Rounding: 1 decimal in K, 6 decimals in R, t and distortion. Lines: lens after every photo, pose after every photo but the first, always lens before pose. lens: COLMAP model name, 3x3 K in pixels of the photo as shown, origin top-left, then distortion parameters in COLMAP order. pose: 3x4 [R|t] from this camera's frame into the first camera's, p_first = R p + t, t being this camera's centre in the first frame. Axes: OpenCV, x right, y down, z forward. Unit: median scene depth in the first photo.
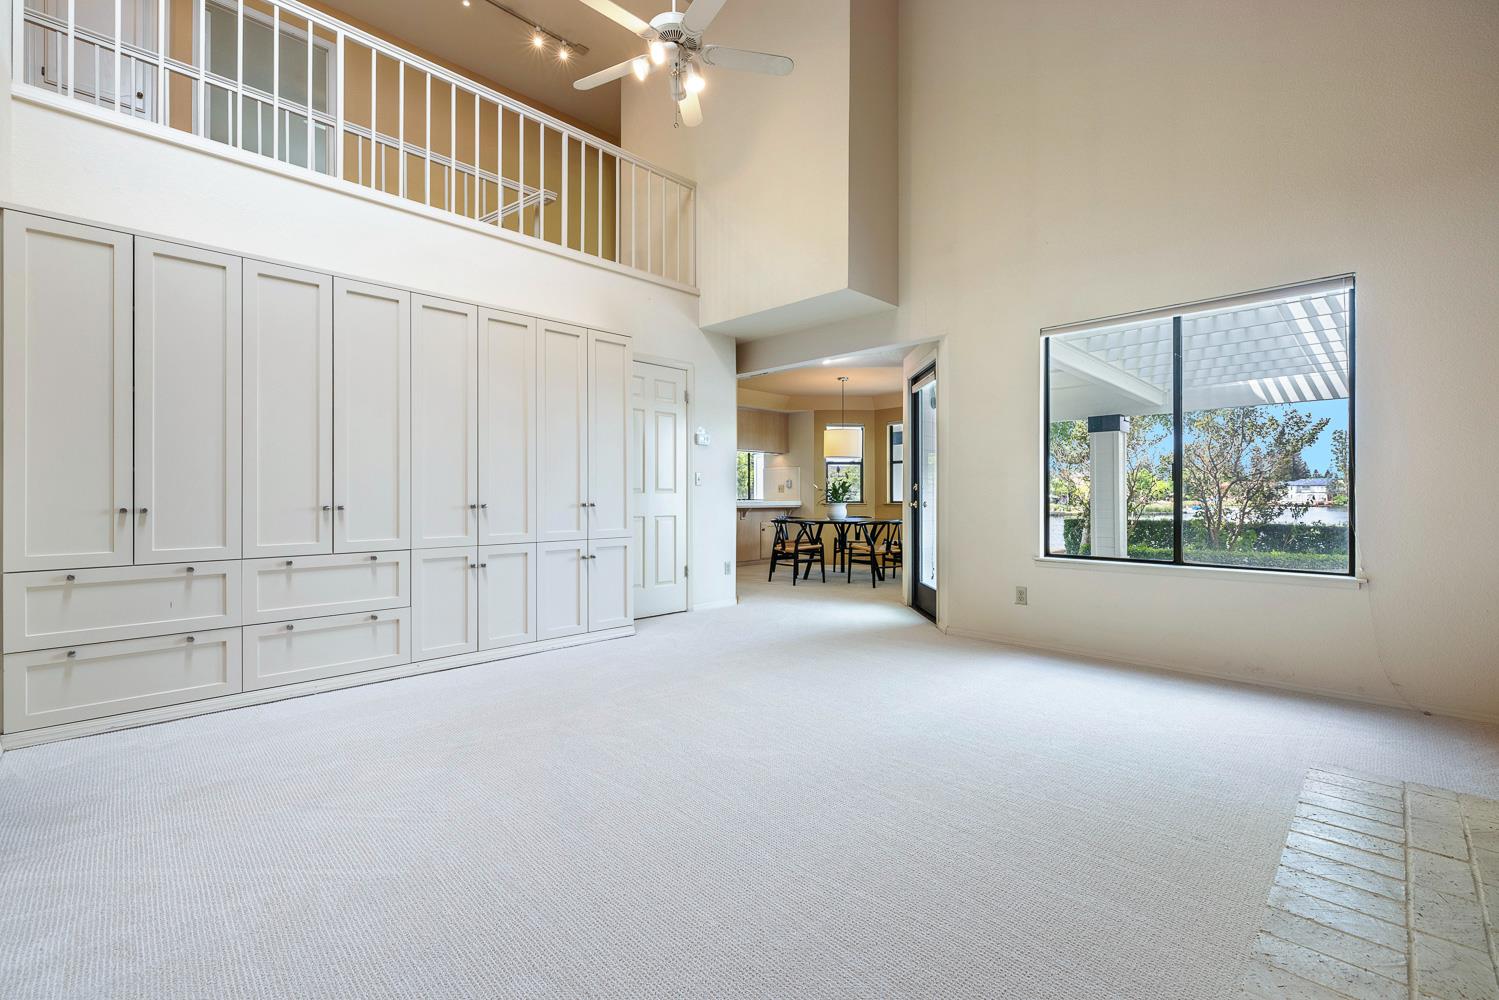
lens RADIAL K [[637.3, 0, 740.2], [0, 637.3, 499.2], [0, 0, 1]] dist [0.001612, 0.000553]
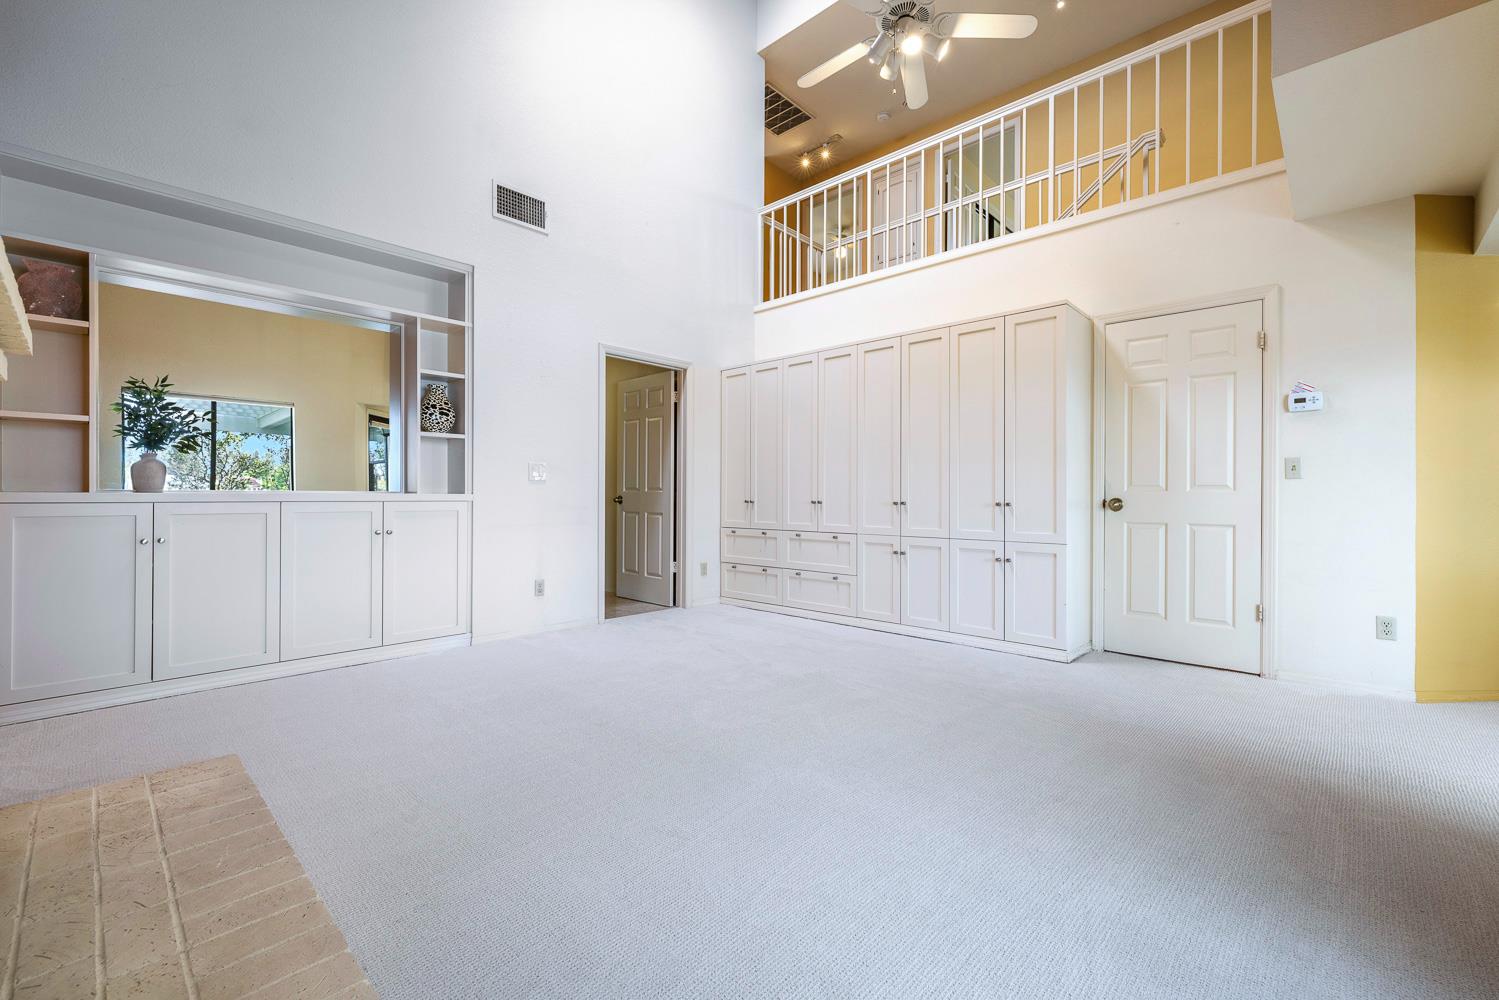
lens RADIAL K [[637.3, 0, 772.6], [0, 637.3, 496.6], [0, 0, 1]] dist [0.001612, 0.000553]
pose [[0.048892, 0.004787, -0.998793, 0.747335], [-0.007354, 0.999963, 0.004433, -0.004591], [0.998777, 0.007129, 0.048926, 0.675300]]
